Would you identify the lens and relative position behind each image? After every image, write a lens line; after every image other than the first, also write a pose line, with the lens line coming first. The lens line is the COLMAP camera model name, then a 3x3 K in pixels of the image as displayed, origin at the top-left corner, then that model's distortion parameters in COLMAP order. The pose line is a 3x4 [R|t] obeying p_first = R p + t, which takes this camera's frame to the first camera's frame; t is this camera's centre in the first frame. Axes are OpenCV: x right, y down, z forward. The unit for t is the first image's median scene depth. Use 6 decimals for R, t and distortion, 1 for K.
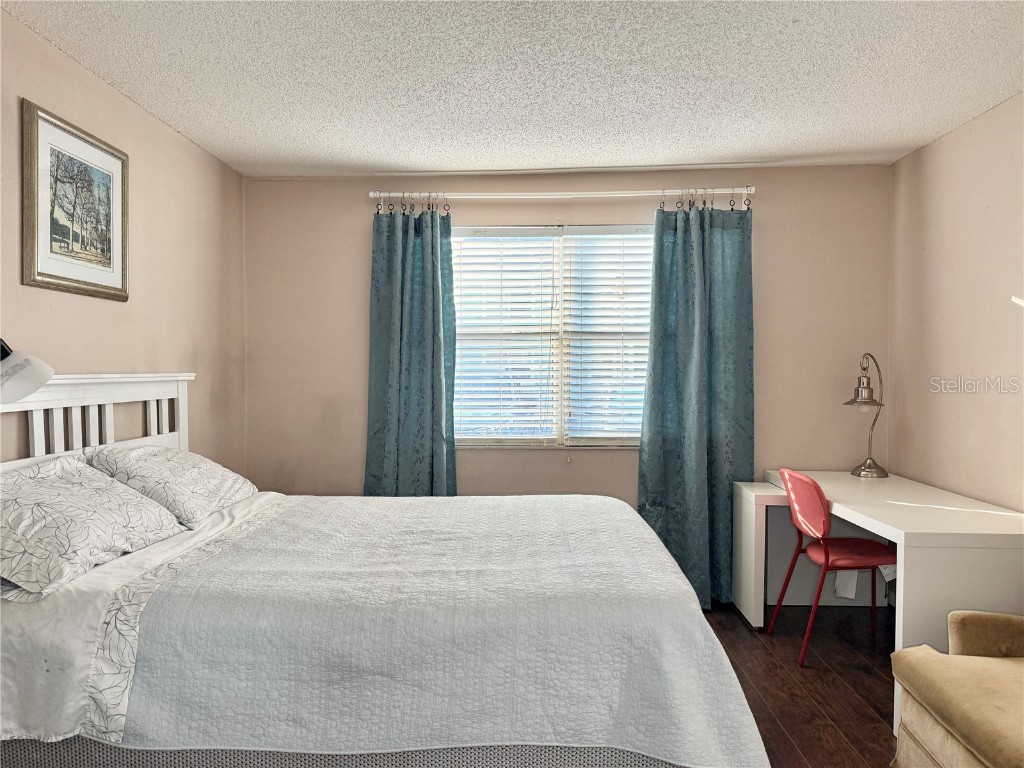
lens RADIAL K [[732.6, 0, 512.0], [0, 732.6, 384.0], [0, 0, 1]] dist [0.103460, -0.211014]
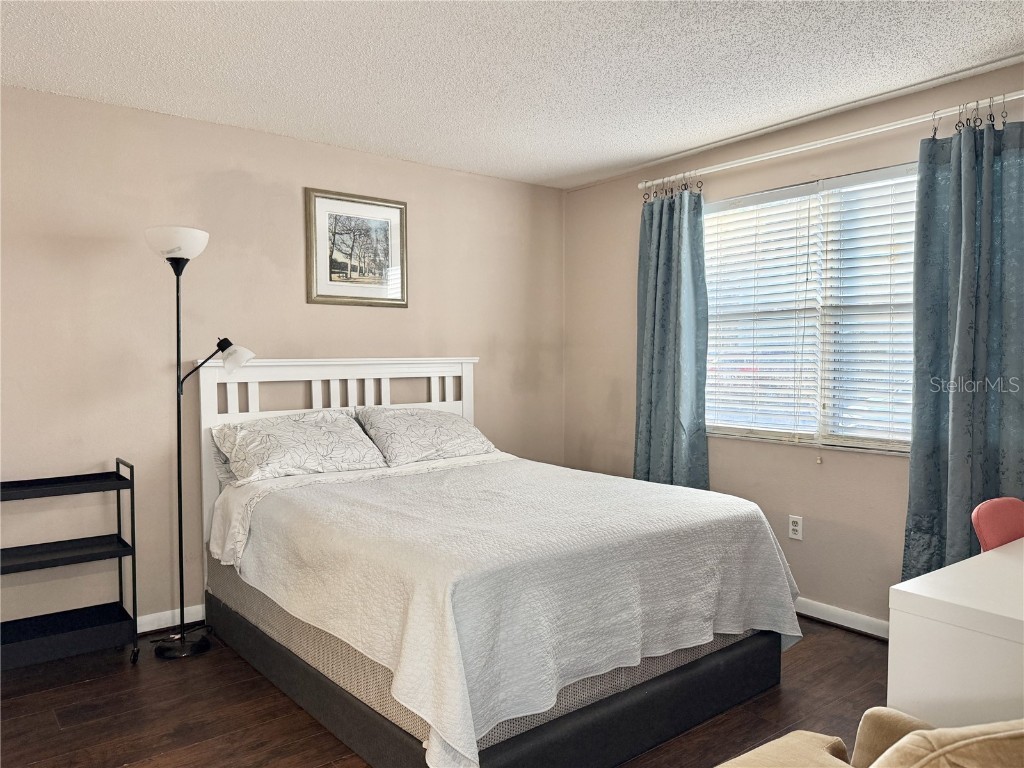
lens RADIAL K [[784.4, 0, 512.0], [0, 784.4, 384.0], [0, 0, 1]] dist [0.072762, -0.135603]
pose [[0.605597, 0.029969, -0.795207, 0.834149], [-0.009350, 0.999490, 0.030547, -0.011758], [0.795716, -0.011064, 0.605568, 0.247948]]
